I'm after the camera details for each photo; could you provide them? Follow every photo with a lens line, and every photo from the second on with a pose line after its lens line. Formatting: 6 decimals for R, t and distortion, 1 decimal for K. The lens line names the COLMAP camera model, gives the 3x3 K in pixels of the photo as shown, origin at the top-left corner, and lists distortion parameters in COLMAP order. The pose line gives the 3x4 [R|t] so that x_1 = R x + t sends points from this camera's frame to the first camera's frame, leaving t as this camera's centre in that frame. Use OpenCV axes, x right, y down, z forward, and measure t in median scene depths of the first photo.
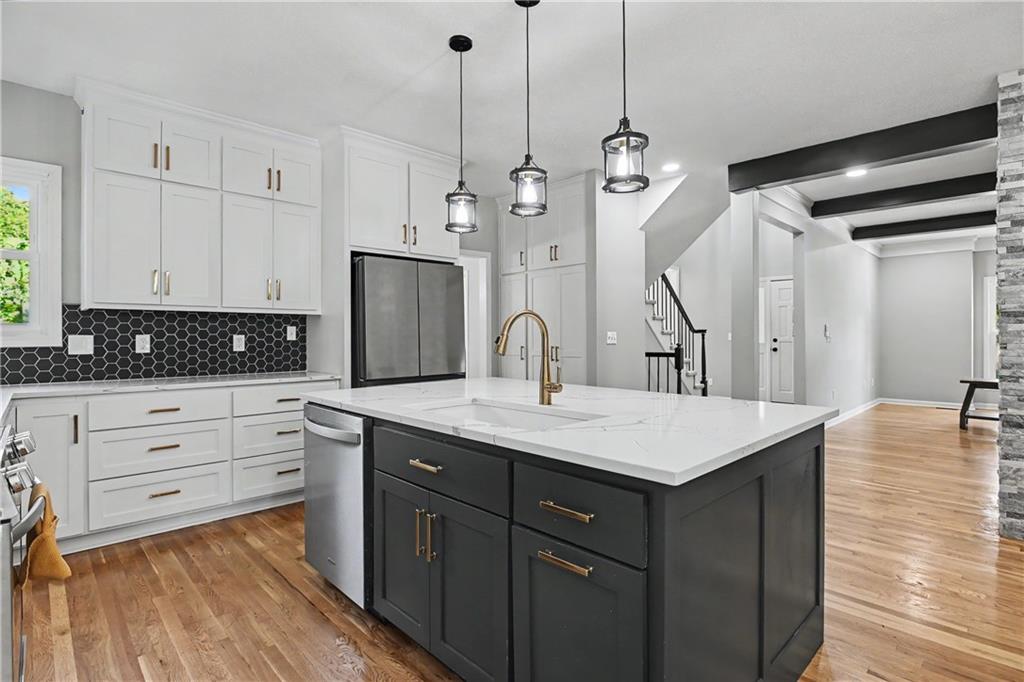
lens RADIAL K [[495.6, 0, 512.4], [0, 495.6, 339.1], [0, 0, 1]] dist [-0.015188, -0.000083]
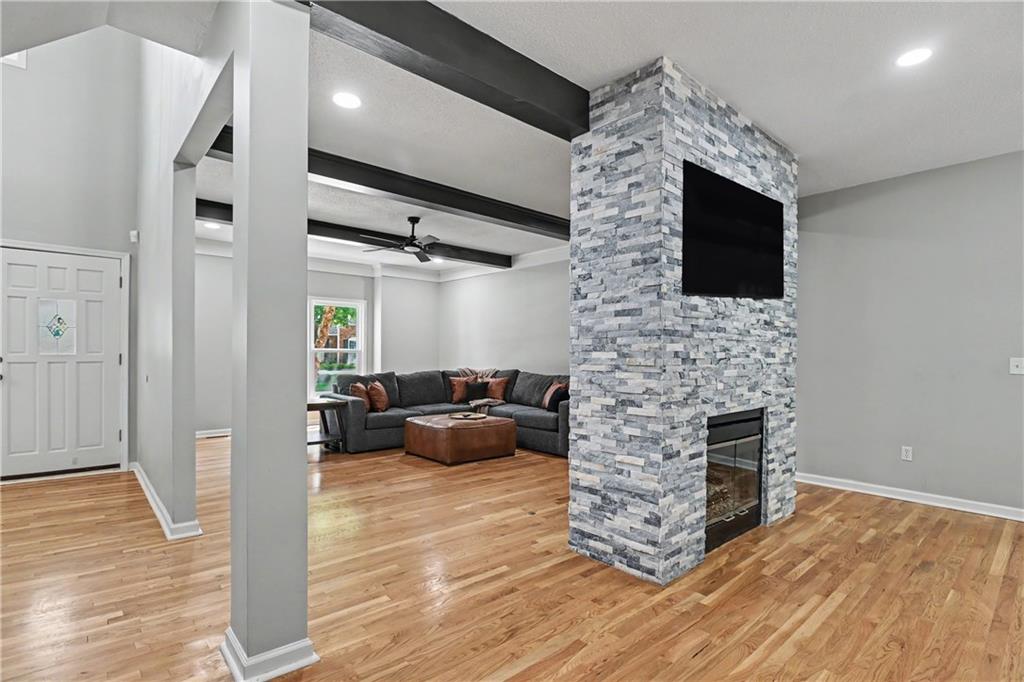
lens RADIAL K [[494.7, 0, 510.5], [0, 494.7, 357.1], [0, 0, 1]] dist [-0.013504, 0.000222]
pose [[0.049897, -0.001102, 0.998754, 0.093426], [-0.002436, 0.999996, 0.001226, -0.005929], [-0.998751, -0.002494, 0.049894, 1.076985]]
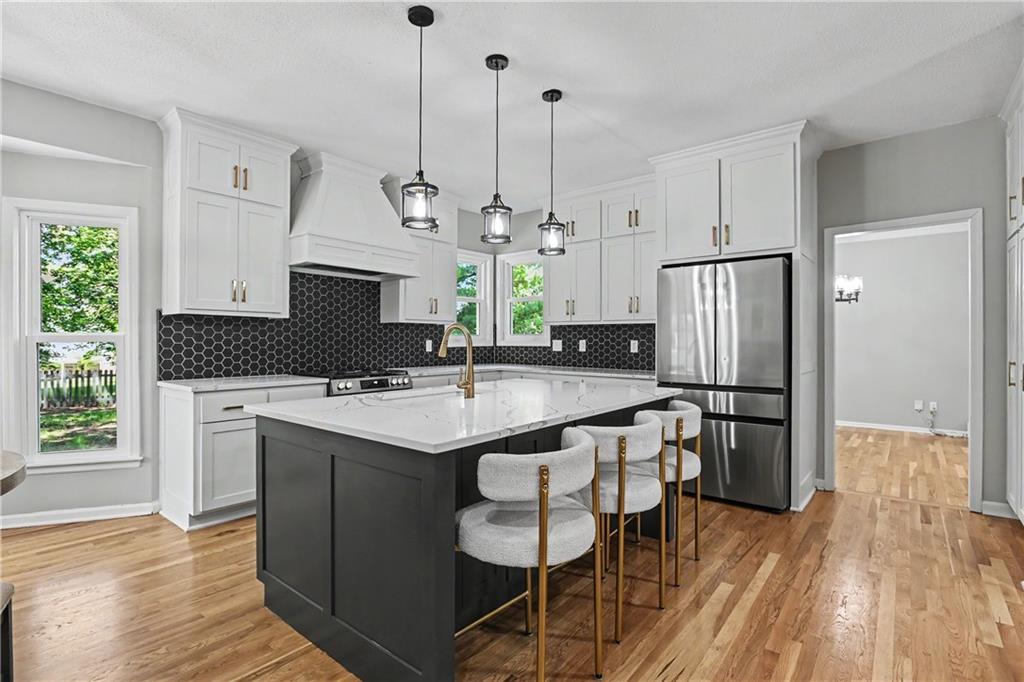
lens RADIAL K [[495.6, 0, 512.4], [0, 495.6, 339.1], [0, 0, 1]] dist [-0.015188, -0.000083]
pose [[0.117124, 0.004134, -0.993109, 0.842941], [-0.006068, 0.999976, 0.003447, -0.016646], [0.993099, 0.005622, 0.117146, 0.607928]]
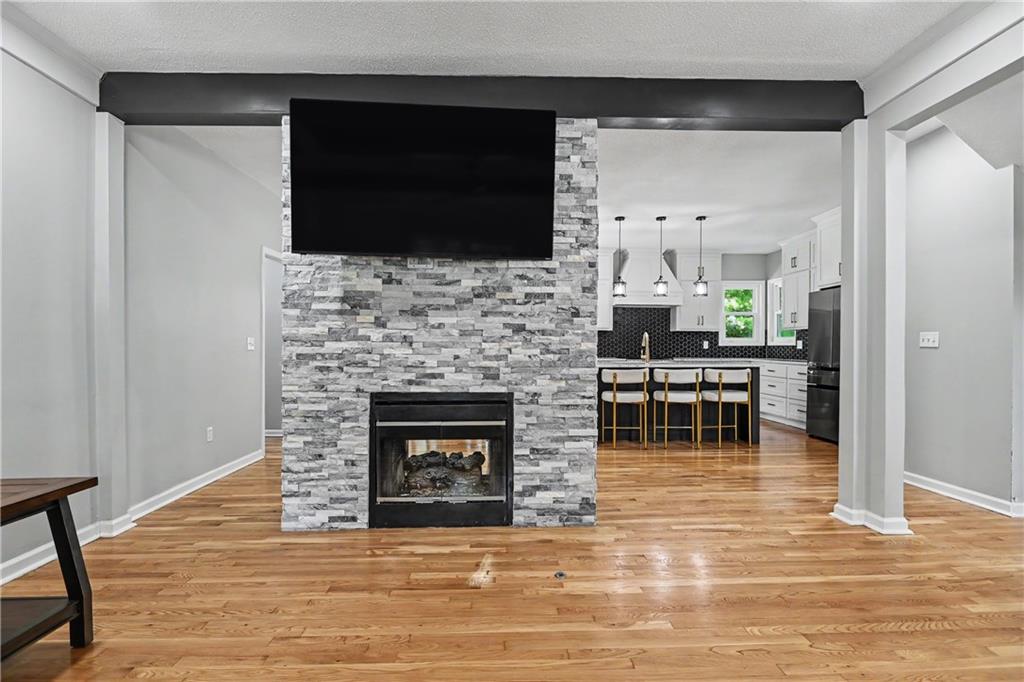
lens RADIAL K [[486.0, 0, 507.6], [0, 486.0, 347.8], [0, 0, 1]] dist [-0.014296, -0.000117]
pose [[-0.679432, 0.005567, -0.733717, 1.793143], [-0.002032, 0.999953, 0.009468, 0.006726], [0.733735, 0.007924, -0.679389, 1.510463]]
